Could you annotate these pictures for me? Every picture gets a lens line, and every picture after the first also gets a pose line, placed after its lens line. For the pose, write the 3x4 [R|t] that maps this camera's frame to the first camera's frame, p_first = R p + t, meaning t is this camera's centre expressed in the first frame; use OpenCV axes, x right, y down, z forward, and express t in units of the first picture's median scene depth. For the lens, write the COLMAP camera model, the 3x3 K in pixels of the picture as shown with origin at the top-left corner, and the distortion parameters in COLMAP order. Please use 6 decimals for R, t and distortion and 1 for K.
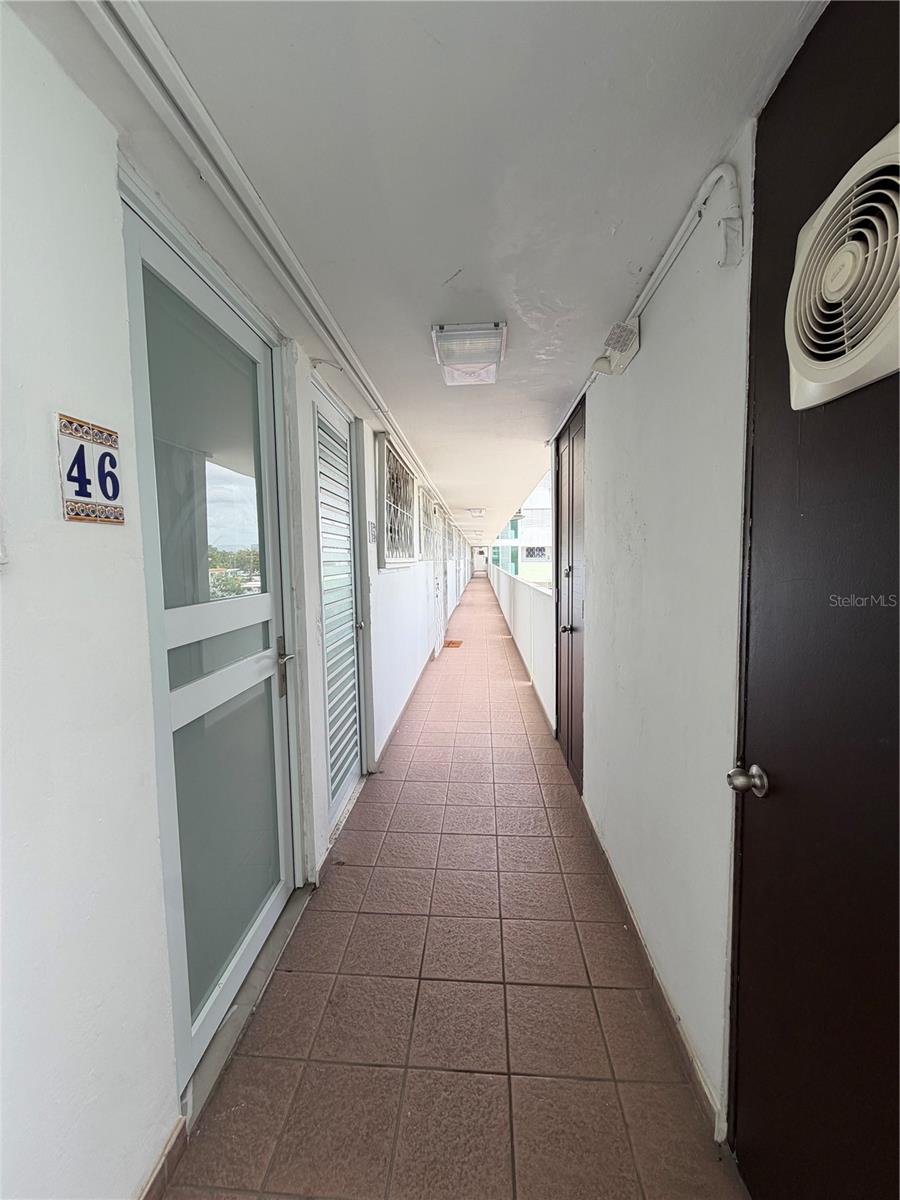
lens RADIAL K [[476.8, 0, 443.2], [0, 476.8, 599.2], [0, 0, 1]] dist [0.000315, 0.000385]
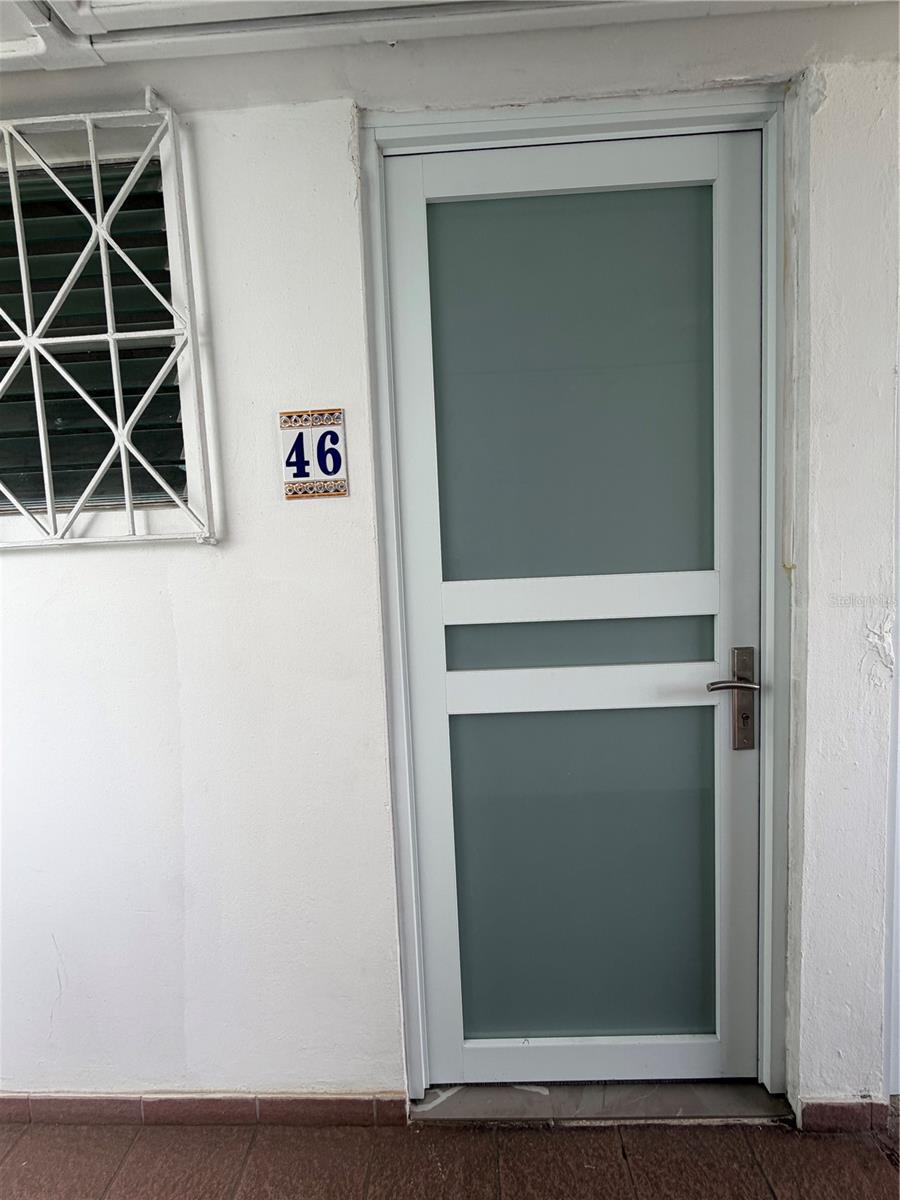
lens RADIAL K [[476.8, 0, 444.9], [0, 476.8, 592.8], [0, 0, 1]] dist [0.000315, 0.000385]
pose [[0.048885, 0.089571, -0.994780, 0.429522], [-0.042060, 0.995272, 0.087549, -0.046634], [0.997918, 0.037561, 0.052421, 1.225811]]
